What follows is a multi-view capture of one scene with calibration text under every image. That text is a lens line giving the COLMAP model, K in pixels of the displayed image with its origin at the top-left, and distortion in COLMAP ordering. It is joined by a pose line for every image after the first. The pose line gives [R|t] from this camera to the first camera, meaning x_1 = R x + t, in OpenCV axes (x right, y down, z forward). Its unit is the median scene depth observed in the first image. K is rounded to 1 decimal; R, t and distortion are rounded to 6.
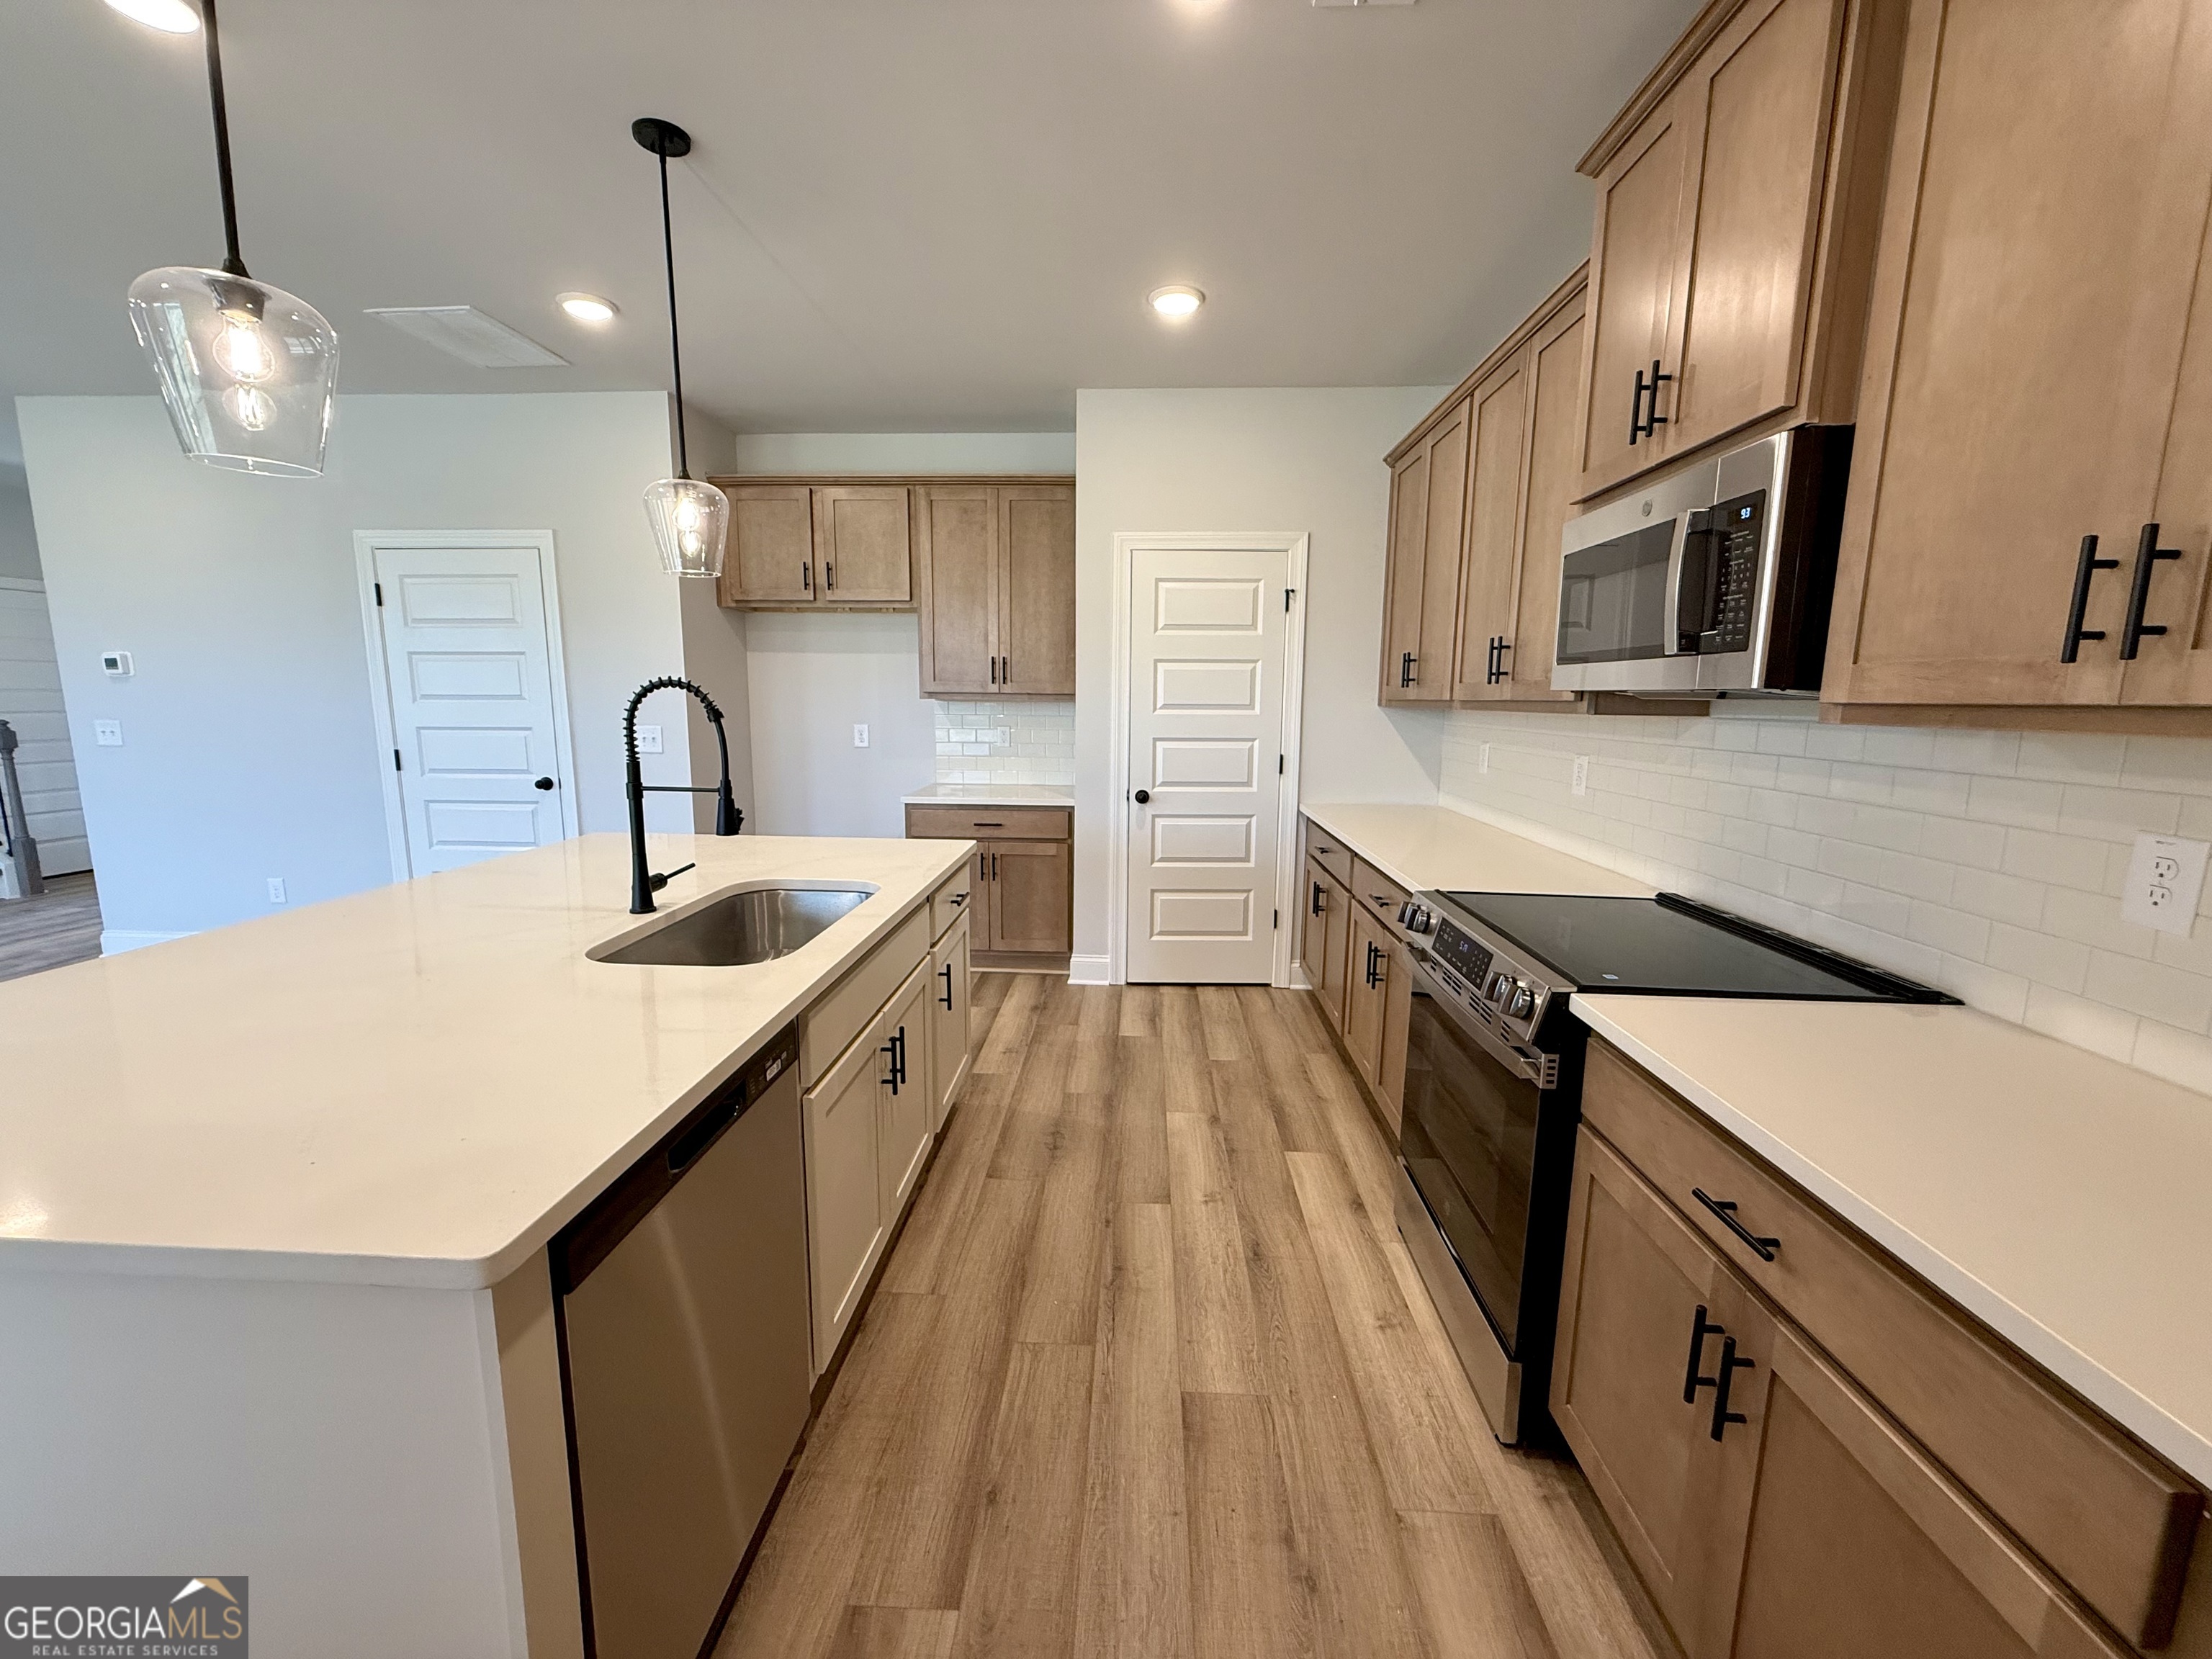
lens RADIAL K [[881.8, 0, 1101.3], [0, 881.8, 830.7], [0, 0, 1]] dist [-0.002463, 0.000550]
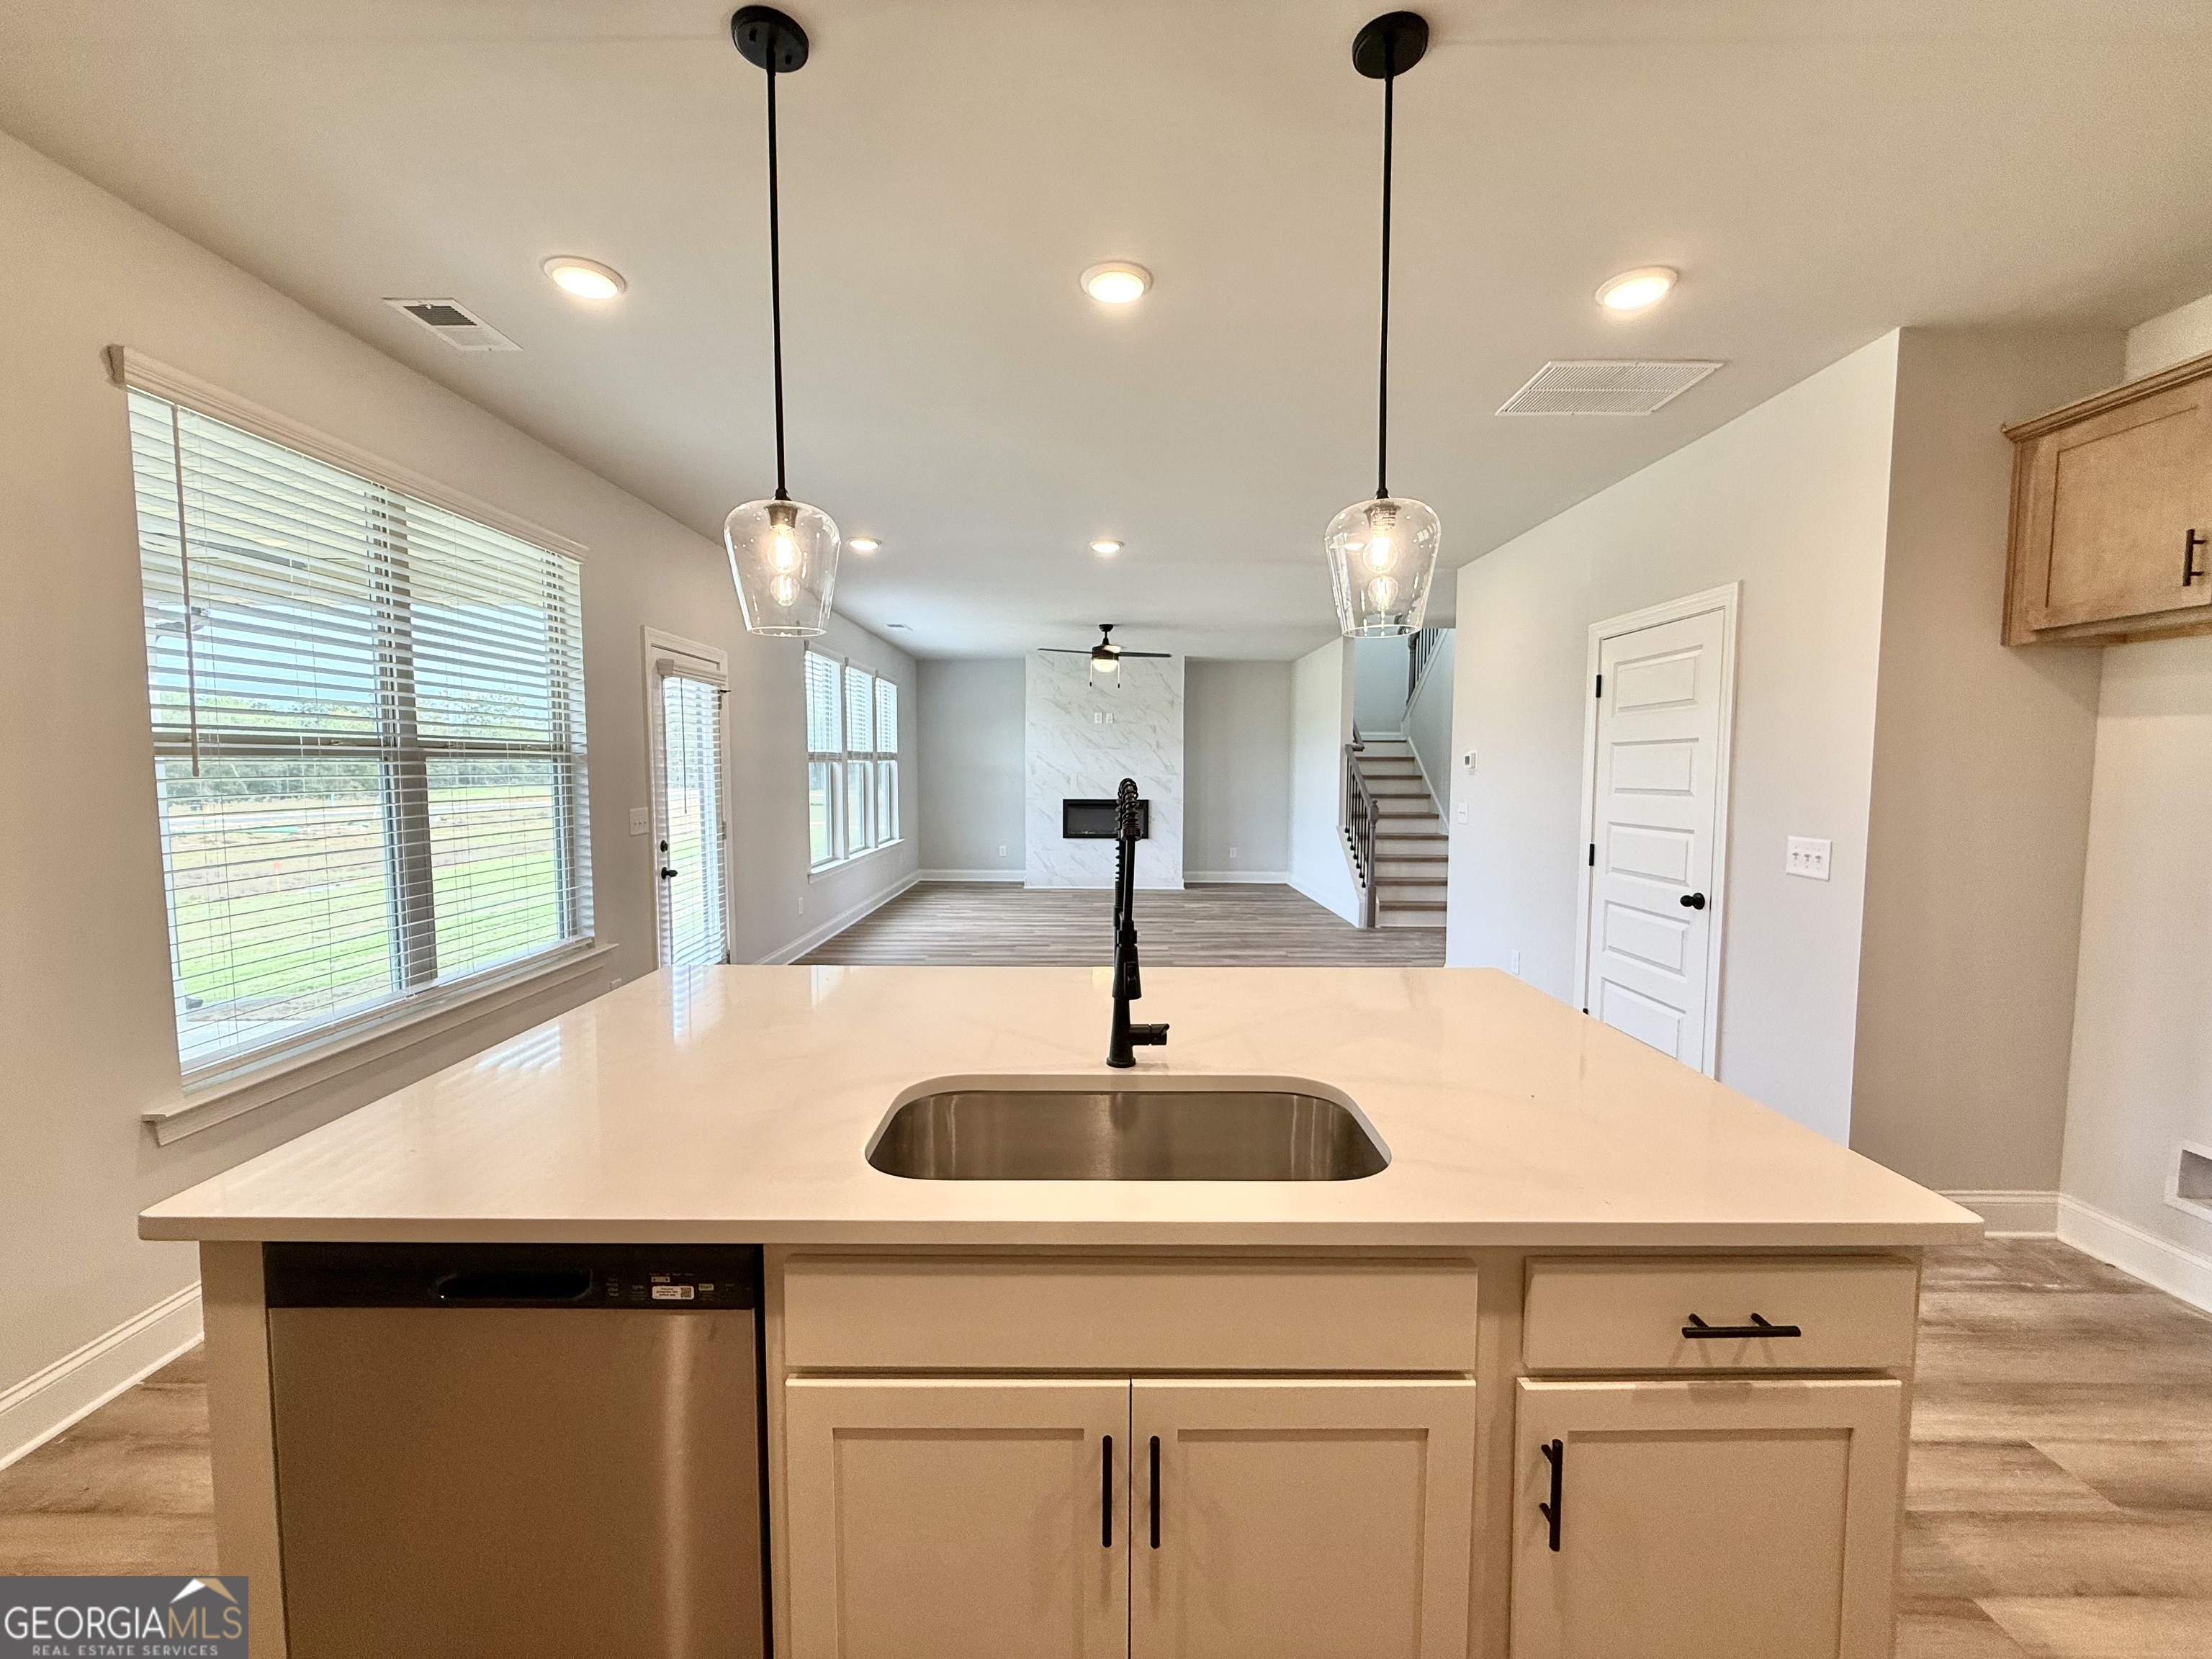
lens RADIAL K [[881.8, 0, 1102.6], [0, 881.8, 826.0], [0, 0, 1]] dist [-0.002463, 0.000550]
pose [[0.055702, 0.057149, -0.996811, 0.151134], [-0.157394, 0.986380, 0.047756, -0.086901], [0.985964, 0.154232, 0.063939, 0.485034]]
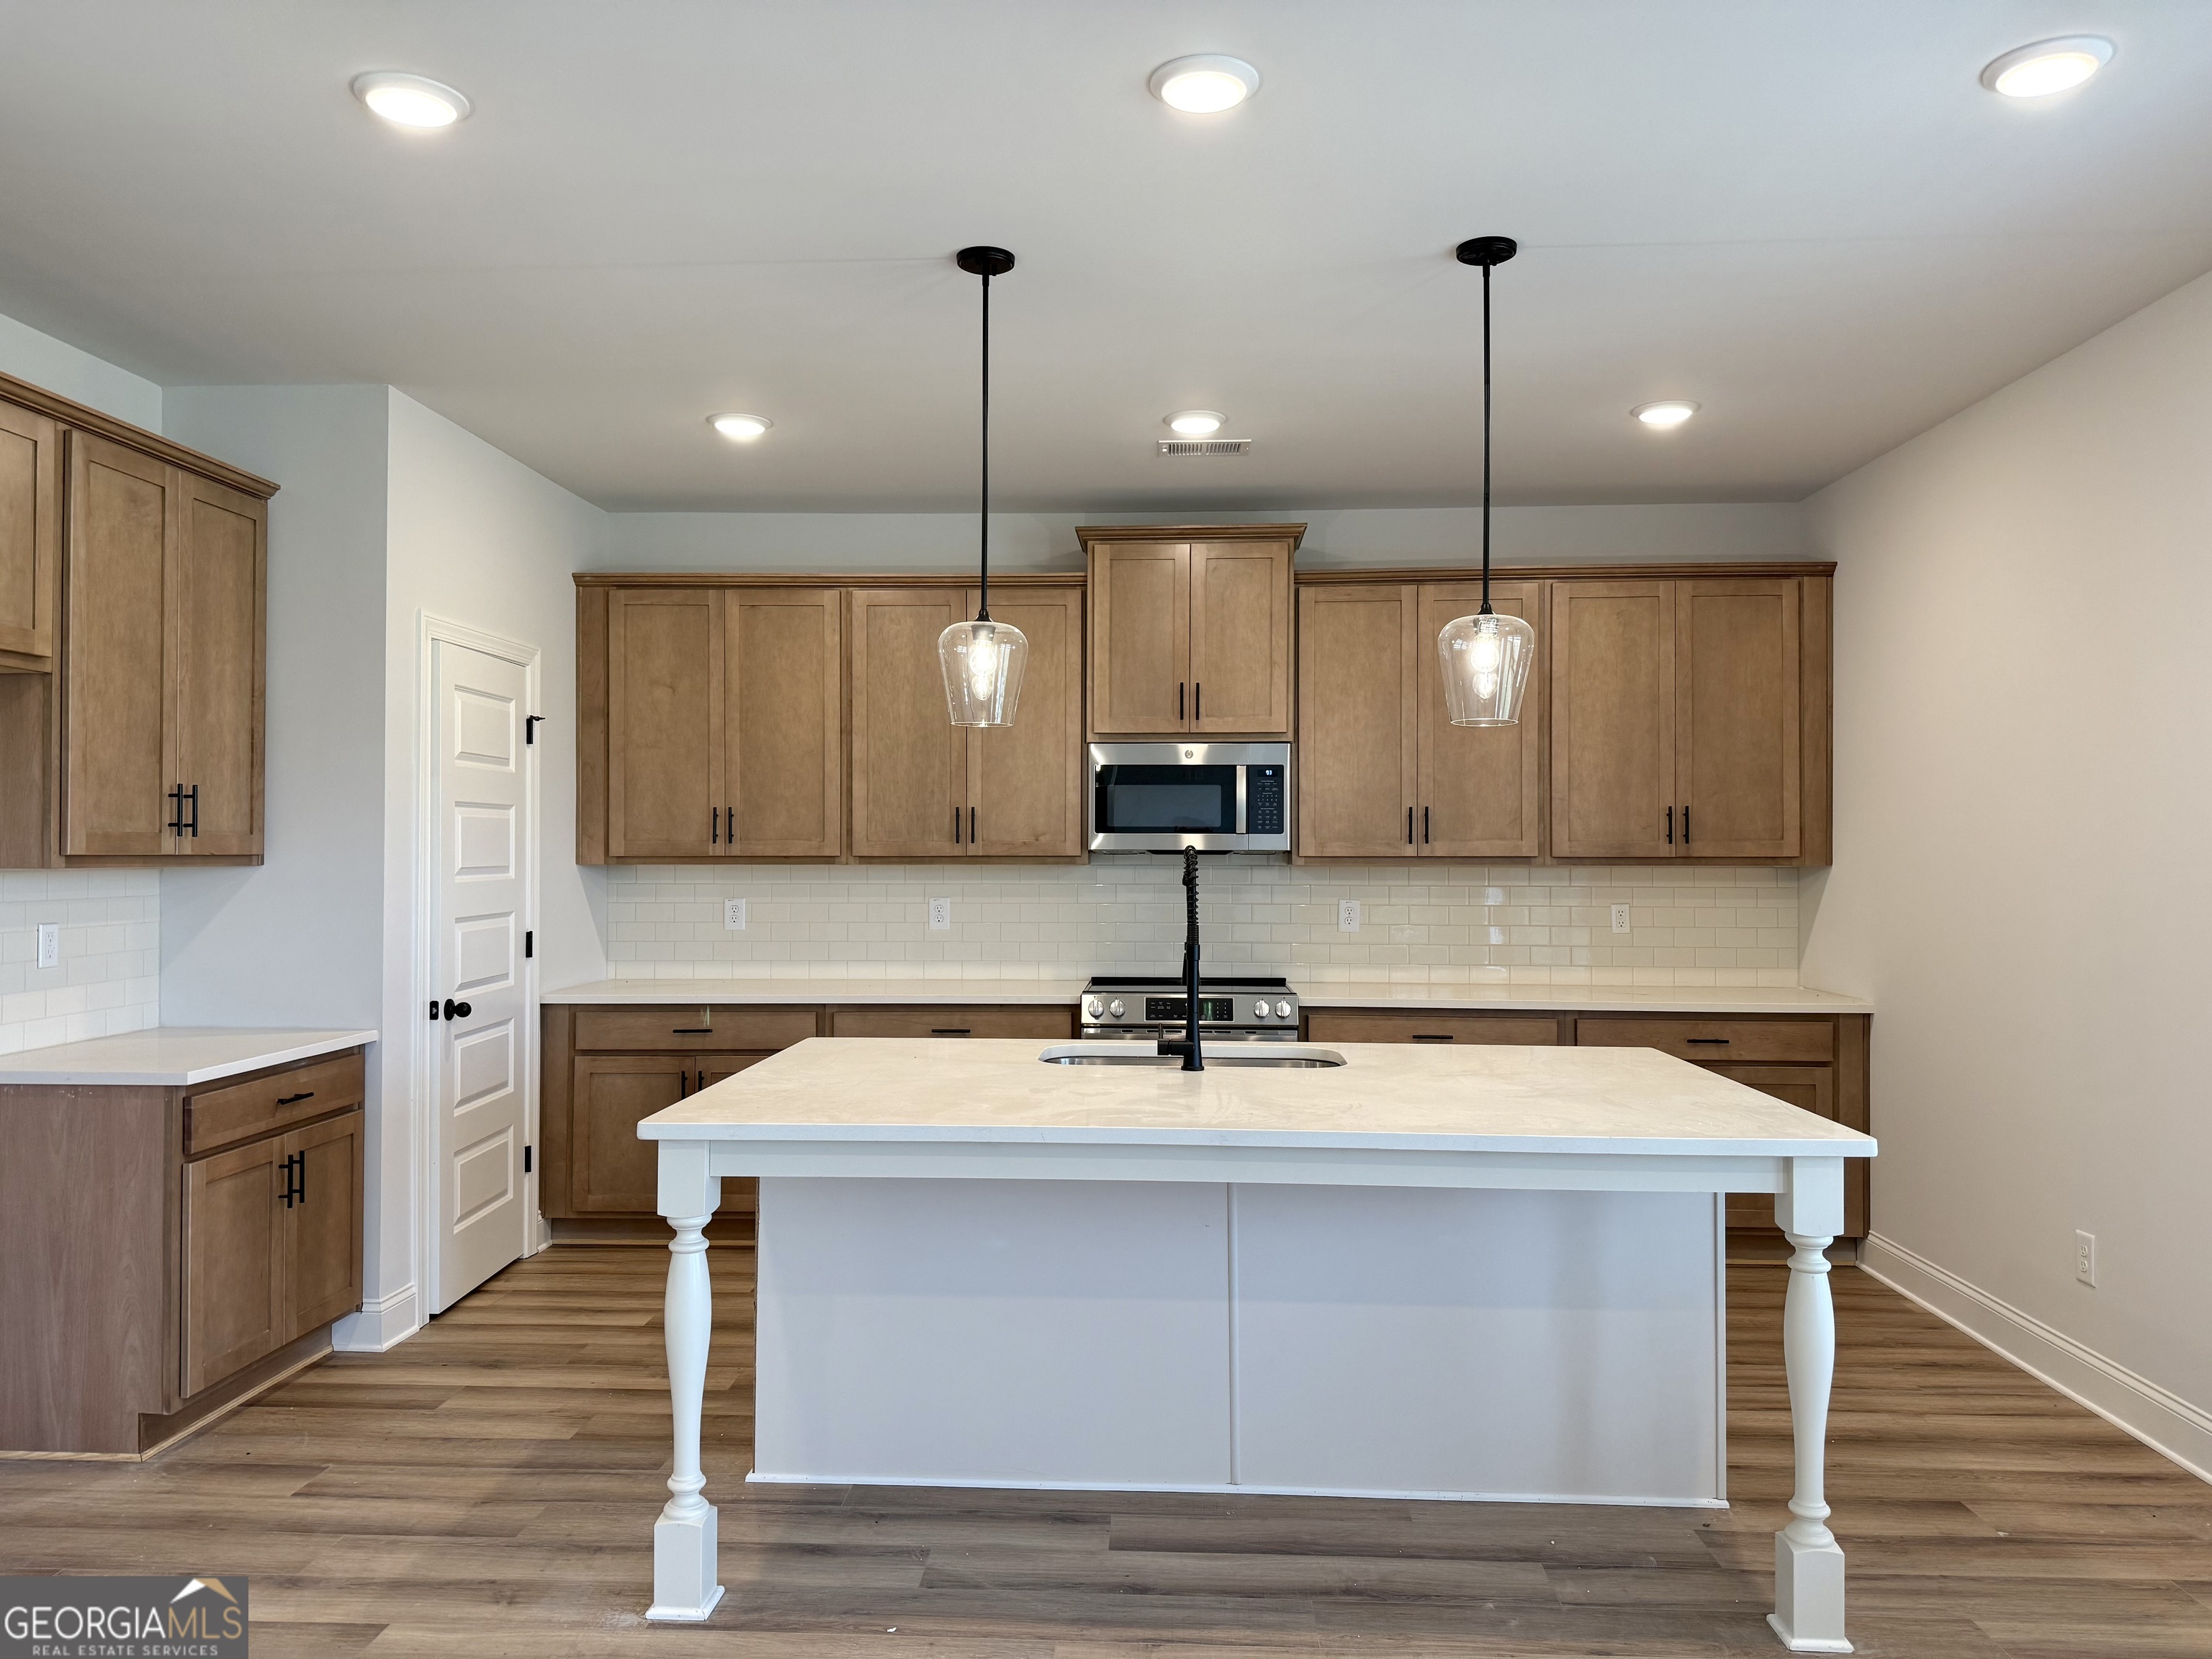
lens RADIAL K [[1546.1, 0, 1121.0], [0, 1546.1, 836.0], [0, 0, 1]] dist [0.078620, -0.083126]
pose [[-0.011160, -0.001051, 0.999937, -1.268390], [0.149388, 0.988775, 0.002707, -0.107101], [-0.988716, 0.149409, -0.010878, 0.574806]]
